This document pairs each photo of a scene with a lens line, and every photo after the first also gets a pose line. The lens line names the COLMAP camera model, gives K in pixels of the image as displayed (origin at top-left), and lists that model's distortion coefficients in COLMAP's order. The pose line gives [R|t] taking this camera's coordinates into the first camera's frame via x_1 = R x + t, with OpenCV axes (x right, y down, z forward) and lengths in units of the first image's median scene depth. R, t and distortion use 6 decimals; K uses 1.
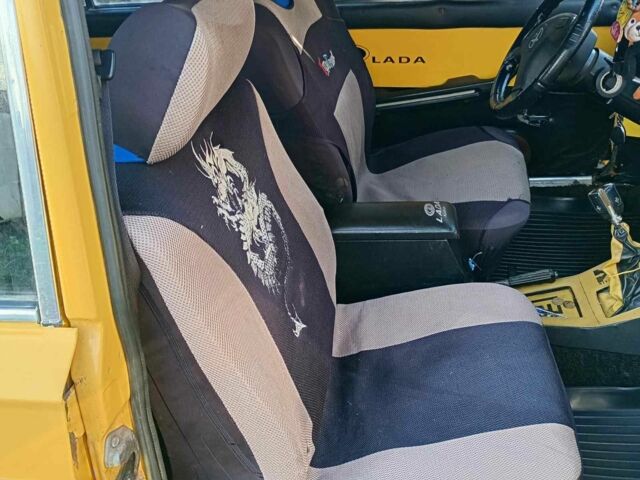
lens RADIAL K [[713.8, 0, 320.1], [0, 713.8, 239.9], [0, 0, 1]] dist [0.024507, 0.000000]
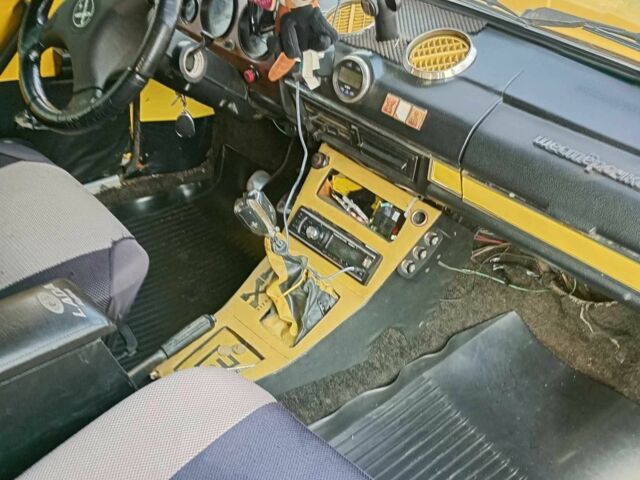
lens RADIAL K [[713.8, 0, 320.3], [0, 713.8, 238.9], [0, 0, 1]] dist [0.024507, 0.000000]
pose [[0.626820, -0.298918, 0.719545, -0.115927], [0.266830, 0.949995, 0.162208, -0.120182], [-0.732051, 0.090321, 0.675236, 0.371937]]
